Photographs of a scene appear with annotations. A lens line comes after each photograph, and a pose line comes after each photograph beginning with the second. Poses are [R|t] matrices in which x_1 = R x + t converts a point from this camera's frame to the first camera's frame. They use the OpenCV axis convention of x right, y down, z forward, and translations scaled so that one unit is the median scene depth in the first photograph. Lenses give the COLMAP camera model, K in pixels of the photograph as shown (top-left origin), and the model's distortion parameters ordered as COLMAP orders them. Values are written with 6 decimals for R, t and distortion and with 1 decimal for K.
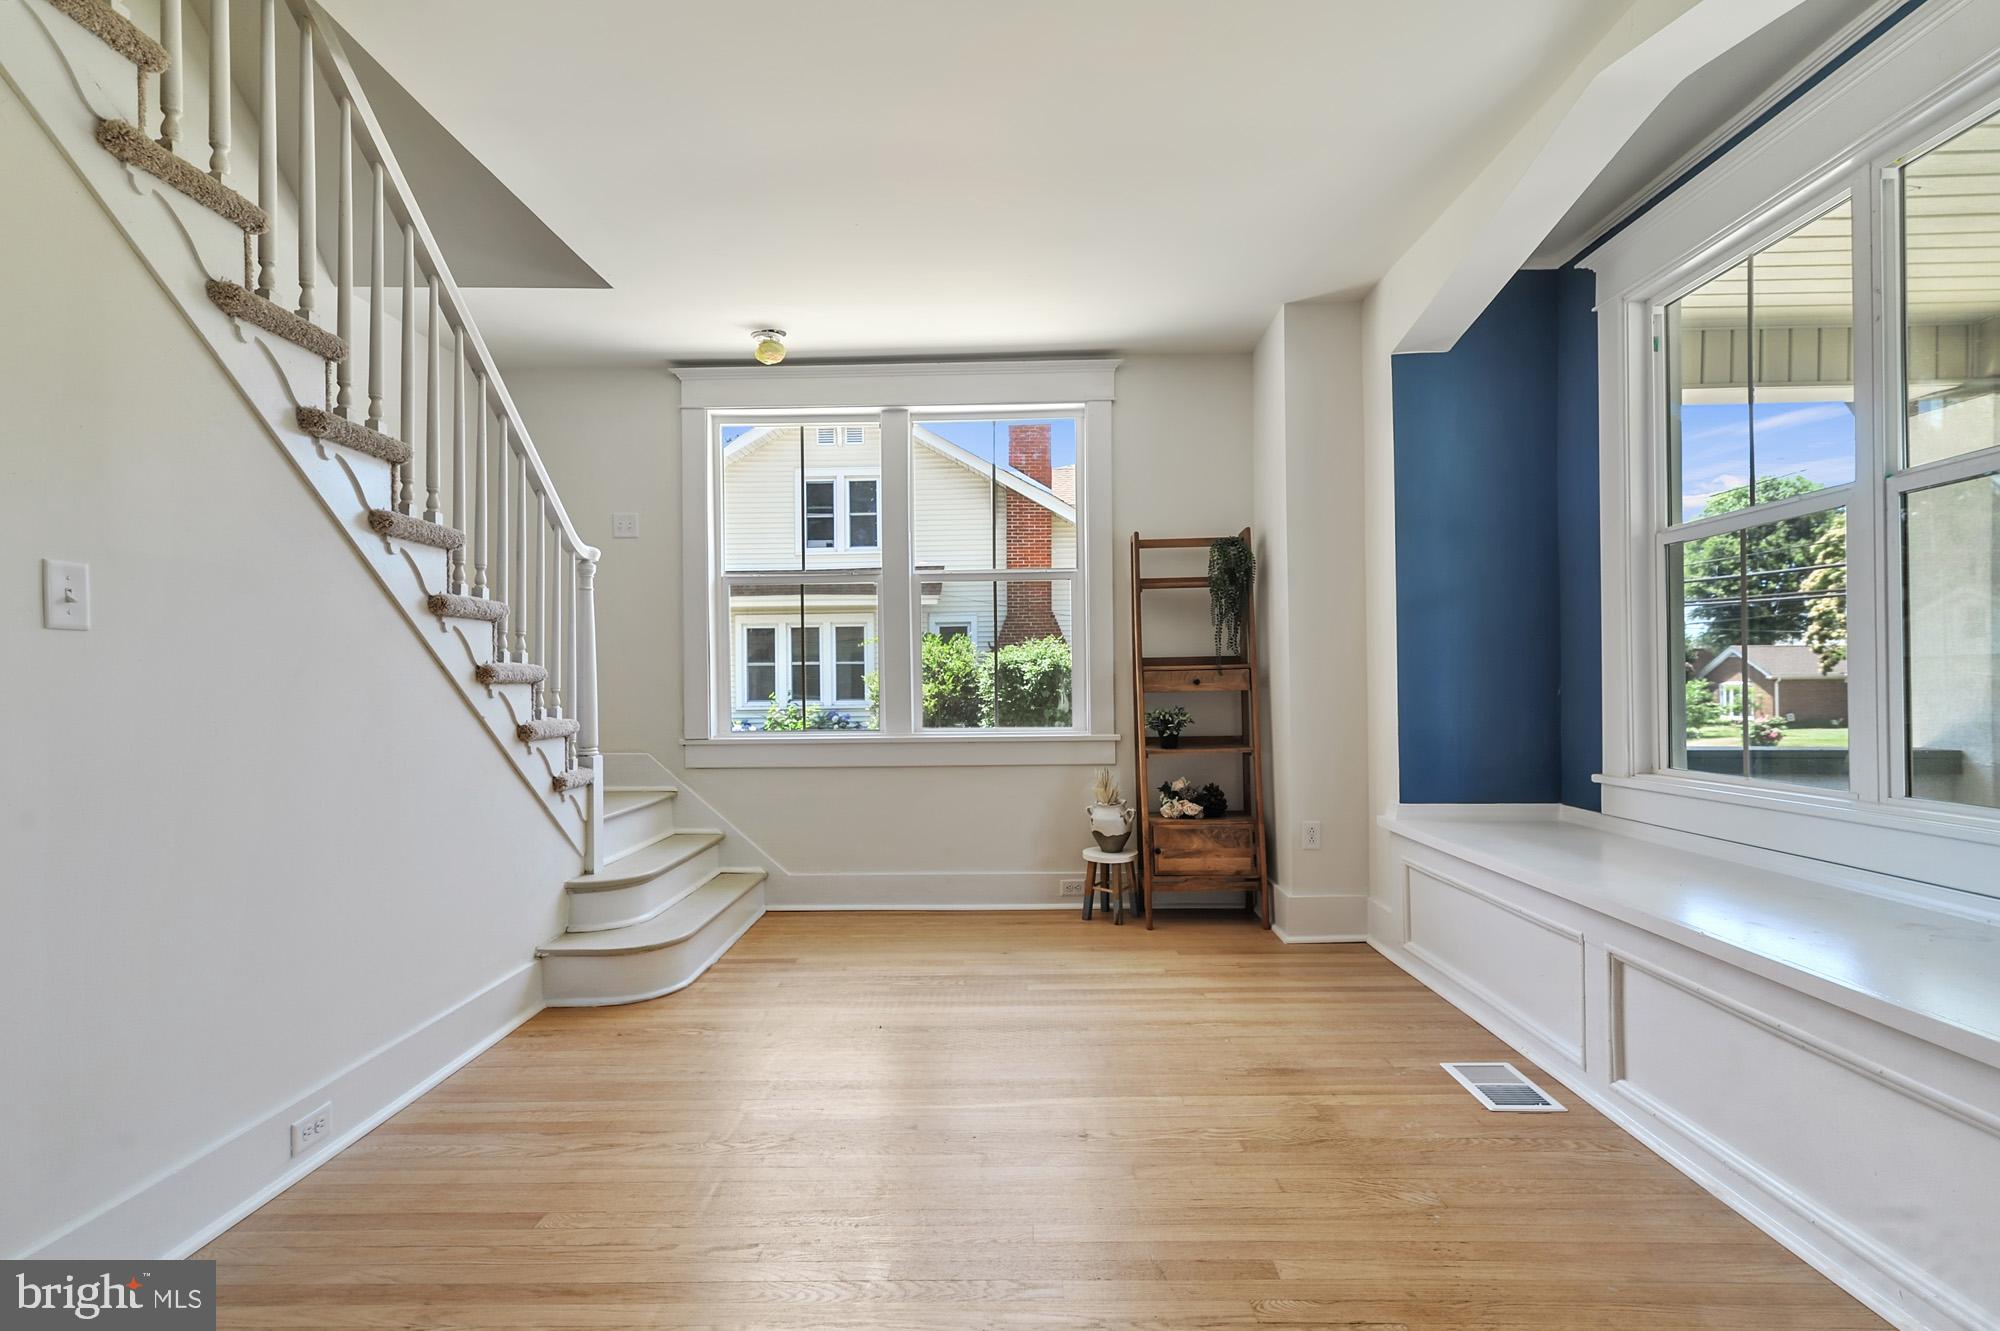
lens RADIAL K [[917.7, 0, 992.4], [0, 917.7, 686.7], [0, 0, 1]] dist [0.004499, 0.000572]
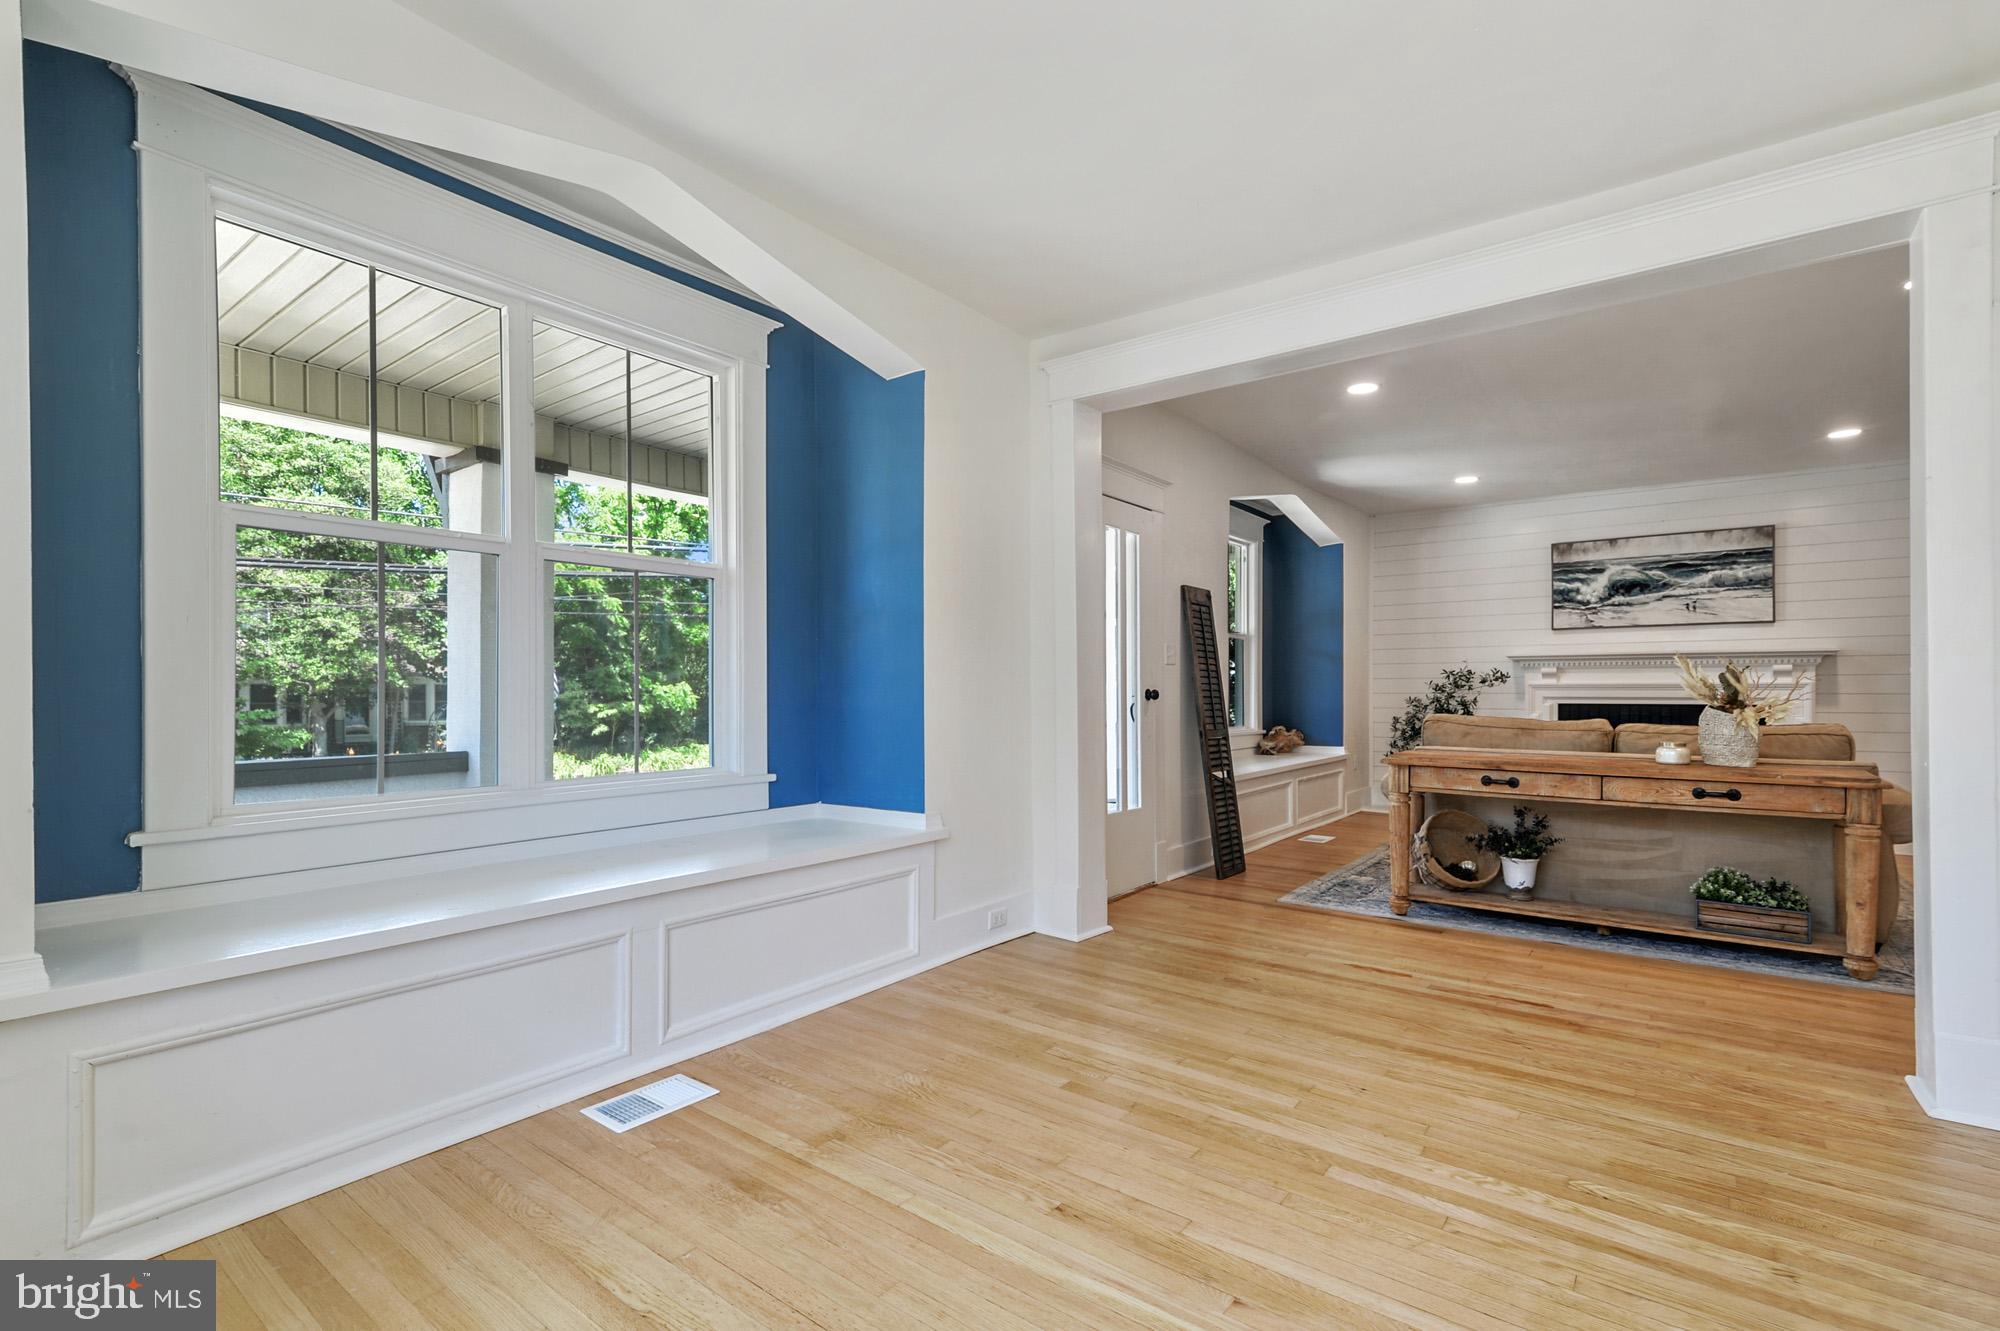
lens RADIAL K [[917.7, 0, 992.4], [0, 917.7, 686.7], [0, 0, 1]] dist [0.004499, 0.000572]
pose [[-0.807003, 0.011084, 0.590443, -0.190162], [0.007328, 0.999935, -0.008755, -0.001307], [-0.590501, -0.002738, -0.807032, 0.890616]]
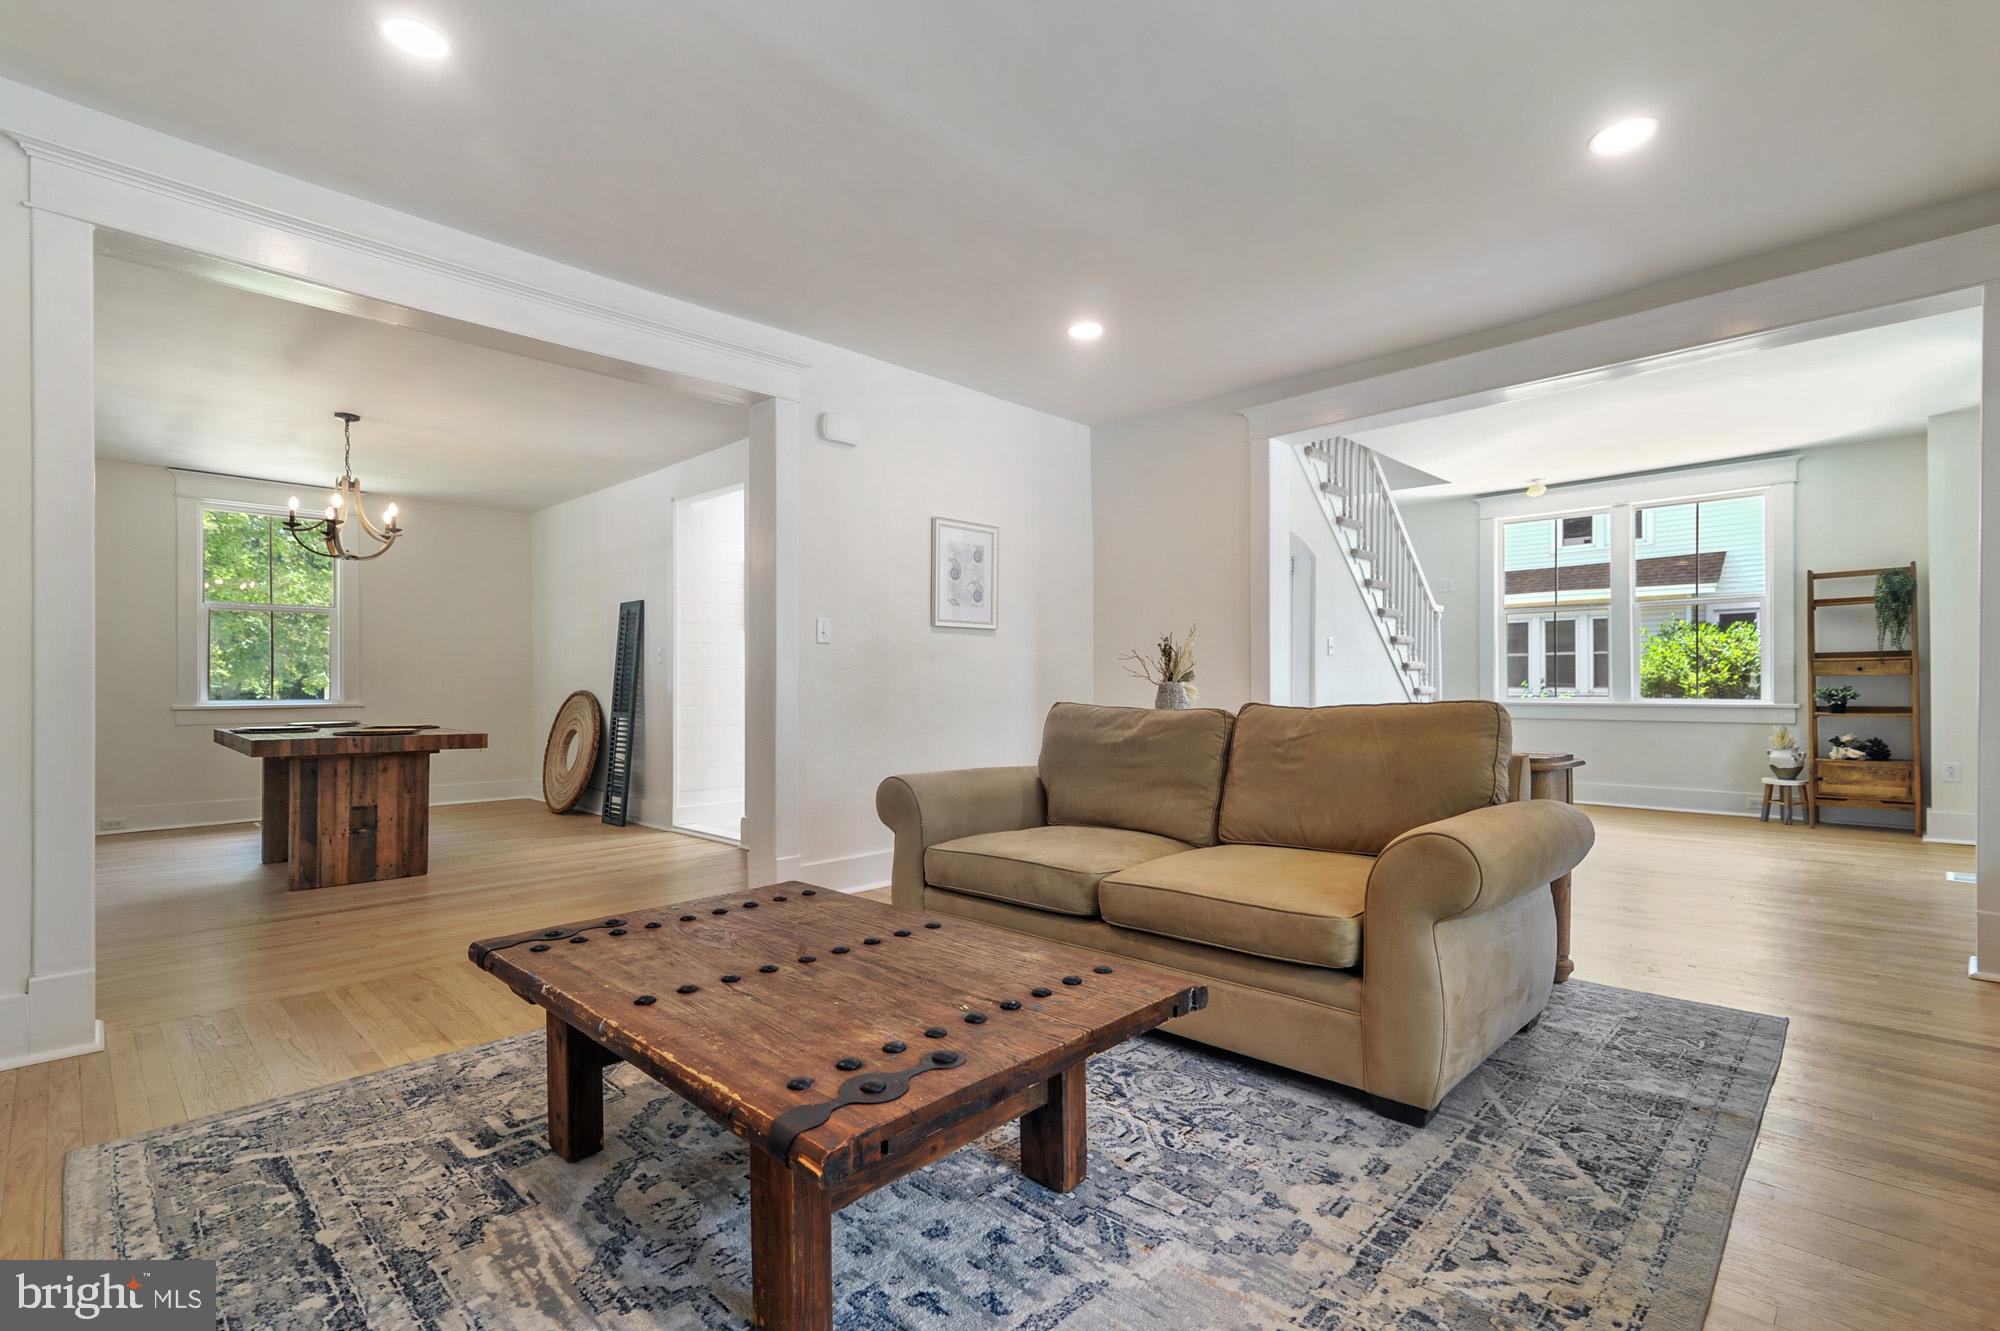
lens RADIAL K [[917.7, 0, 992.4], [0, 917.7, 686.7], [0, 0, 1]] dist [0.004499, 0.000572]
pose [[0.728018, 0.009895, -0.685487, 0.218812], [-0.002491, 0.999927, 0.011789, 0.009716], [0.685554, -0.006875, 0.727989, -1.032480]]
